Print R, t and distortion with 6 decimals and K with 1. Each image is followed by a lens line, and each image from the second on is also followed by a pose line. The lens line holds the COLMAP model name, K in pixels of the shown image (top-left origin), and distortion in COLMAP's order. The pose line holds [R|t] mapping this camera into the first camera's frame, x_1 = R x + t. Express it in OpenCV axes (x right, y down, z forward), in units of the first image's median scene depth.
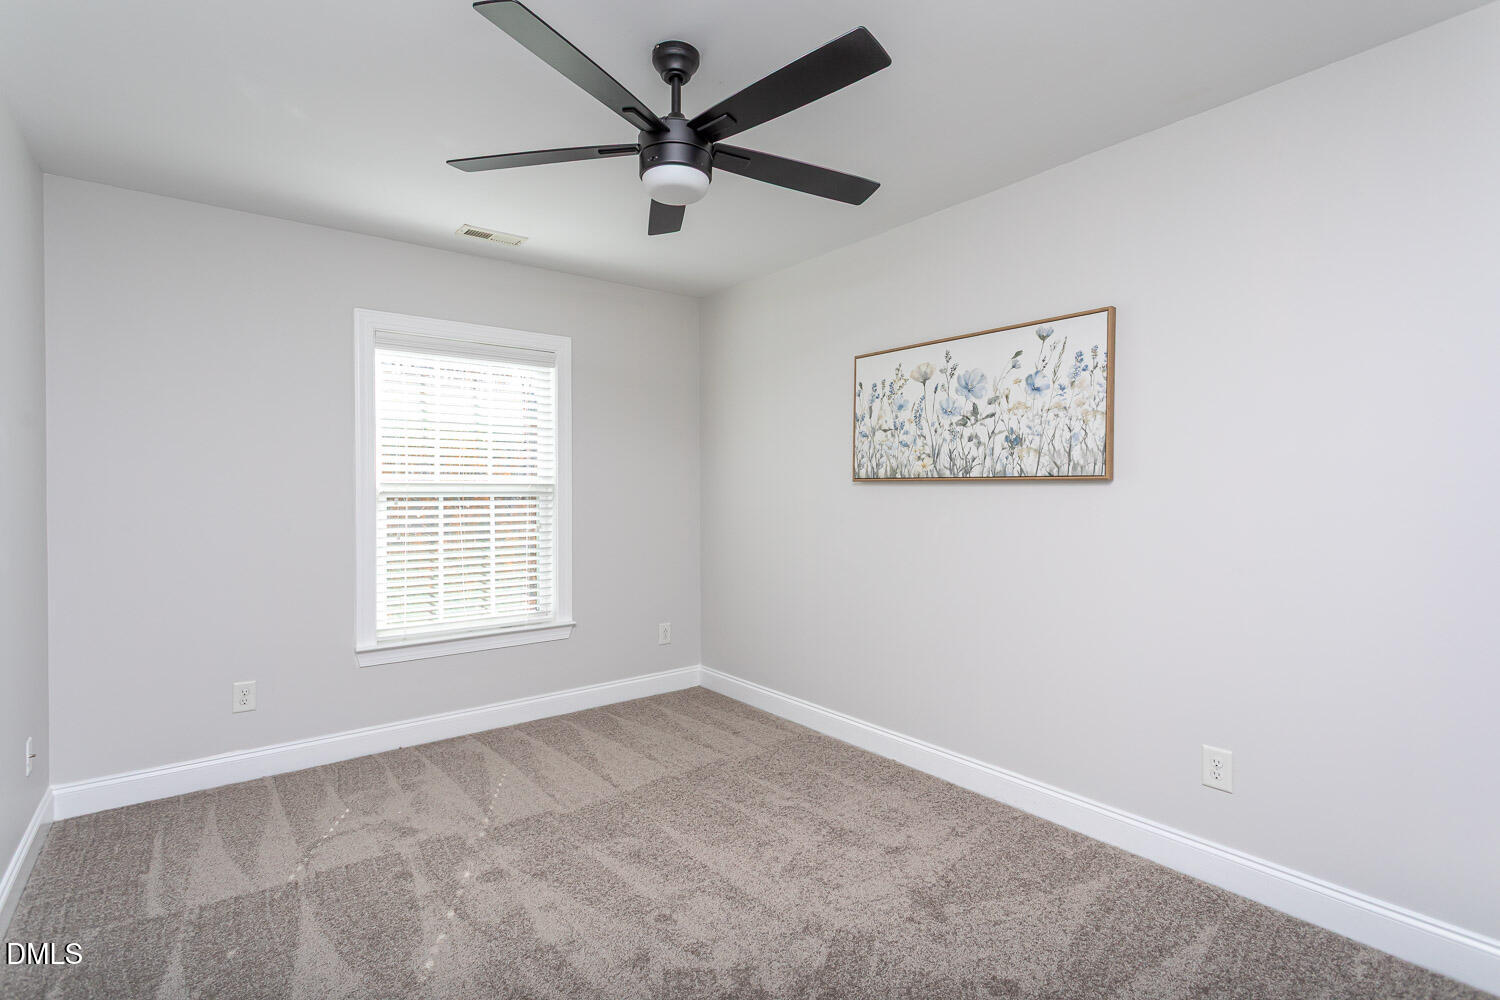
lens RADIAL K [[709.5, 0, 750.0], [0, 709.5, 500.0], [0, 0, 1]] dist [0.035048, 0.000252]
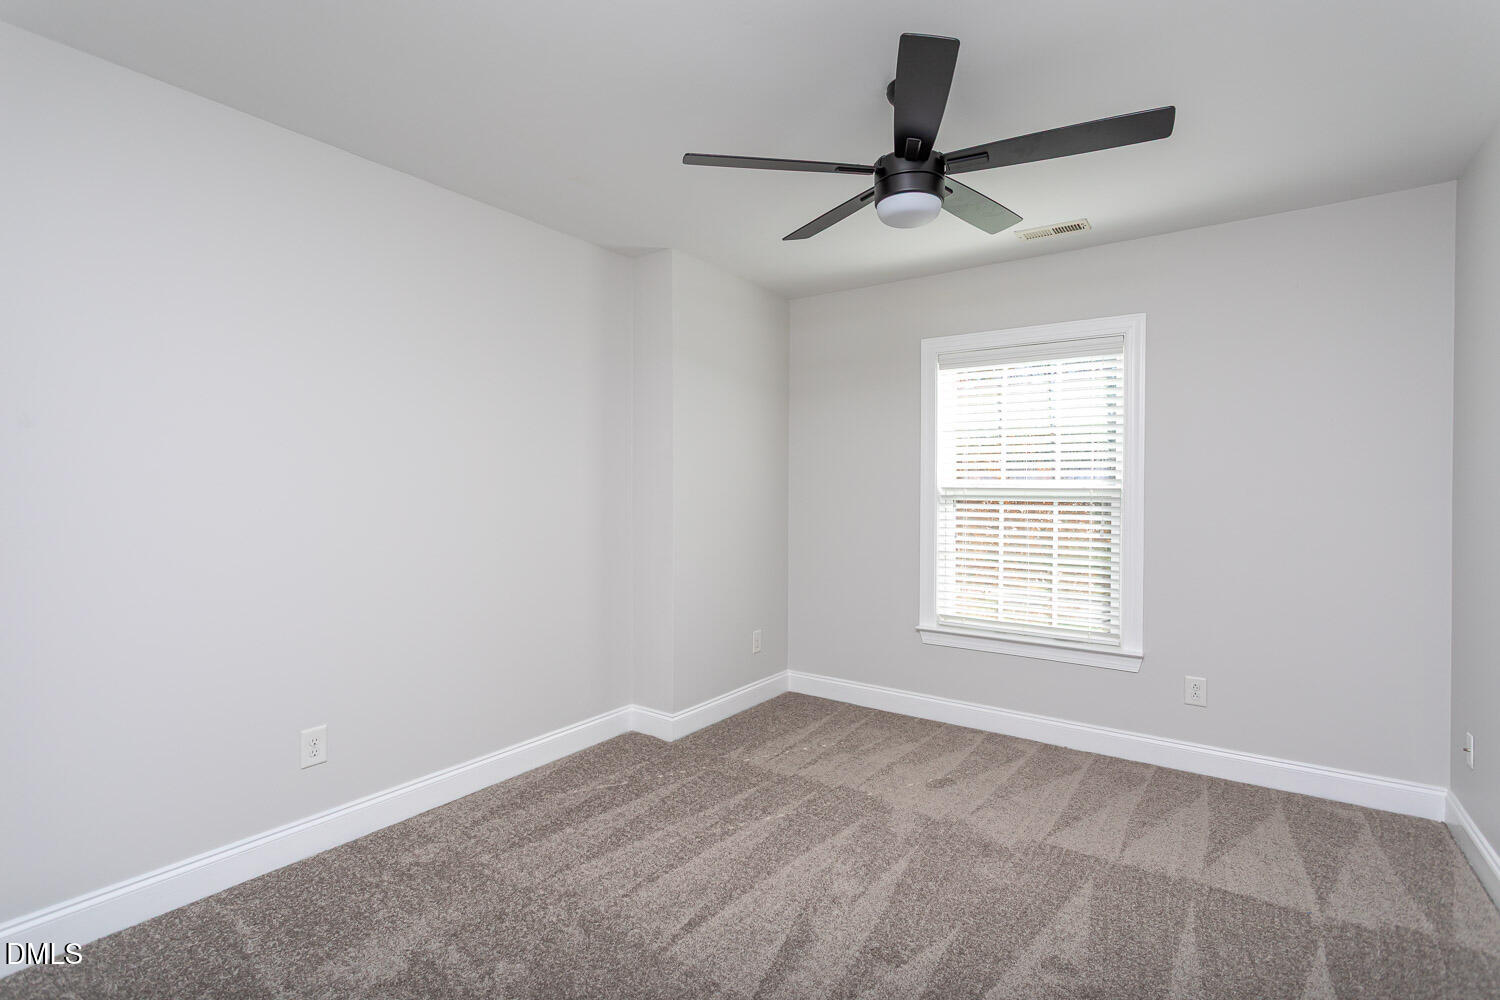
lens RADIAL K [[710.7, 0, 750.0], [0, 710.7, 500.0], [0, 0, 1]] dist [0.000008, 0.000065]
pose [[0.291436, 0.015901, -0.956458, 0.442035], [-0.022963, 0.999690, 0.009623, -0.006778], [0.956315, 0.019159, 0.291711, 0.339996]]
